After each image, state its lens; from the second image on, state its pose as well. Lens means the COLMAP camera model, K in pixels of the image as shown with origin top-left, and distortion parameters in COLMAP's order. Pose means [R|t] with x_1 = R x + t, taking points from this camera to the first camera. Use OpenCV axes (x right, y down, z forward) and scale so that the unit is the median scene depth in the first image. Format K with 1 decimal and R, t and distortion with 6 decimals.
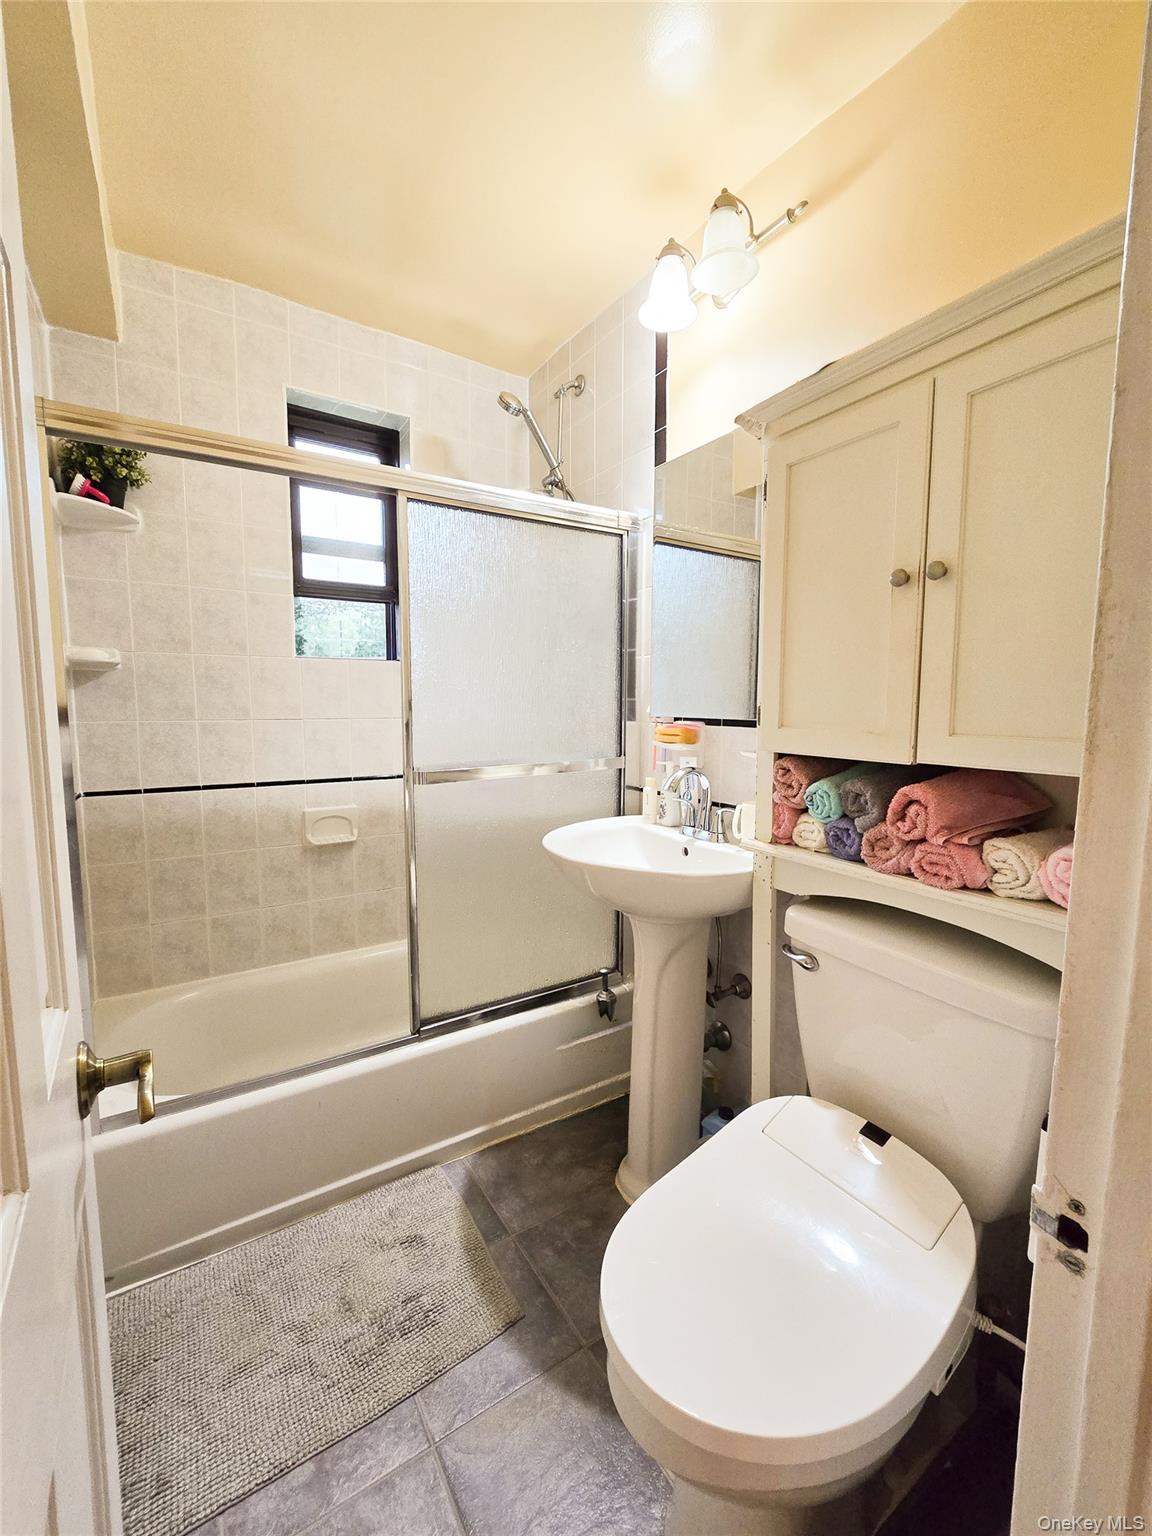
lens RADIAL K [[630.6, 0, 571.5], [0, 630.6, 765.5], [0, 0, 1]] dist [-0.013047, 0.003835]
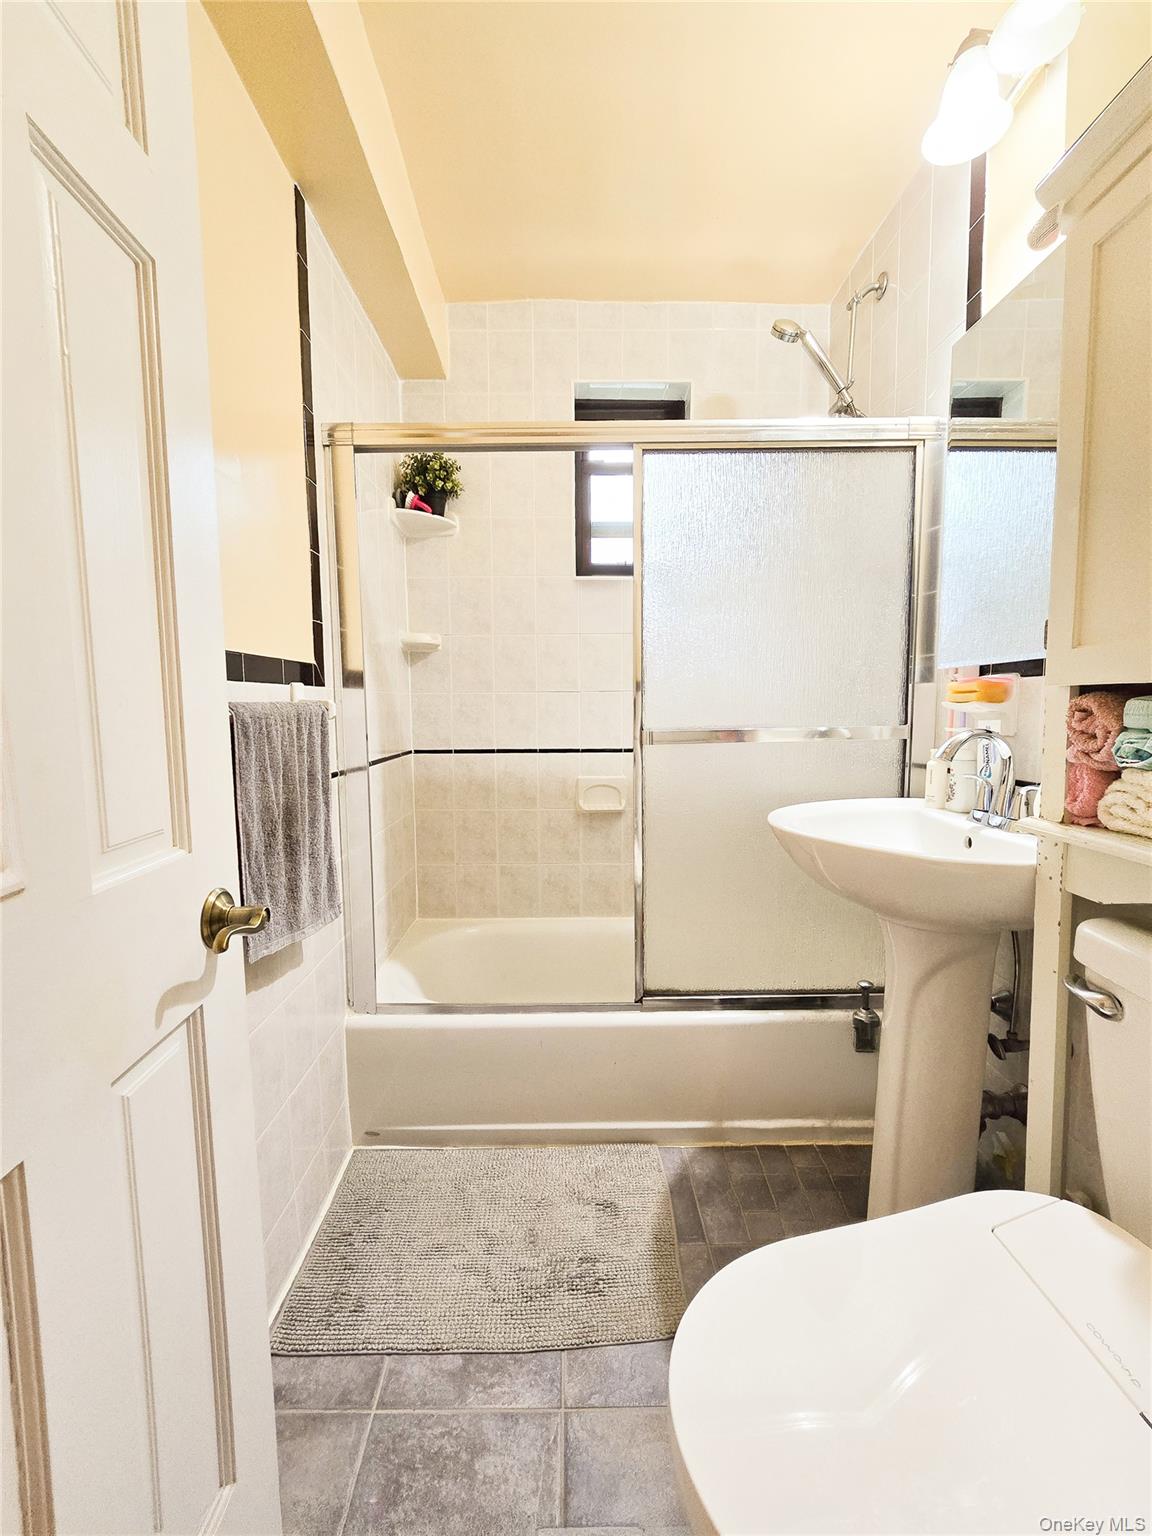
lens RADIAL K [[630.6, 0, 574.5], [0, 630.6, 767.8], [0, 0, 1]] dist [-0.013047, 0.003835]
pose [[0.847608, 0.039098, -0.529180, 0.171250], [-0.041896, 0.999099, 0.006711, 0.061302], [0.528966, 0.016482, 0.848483, 0.114244]]
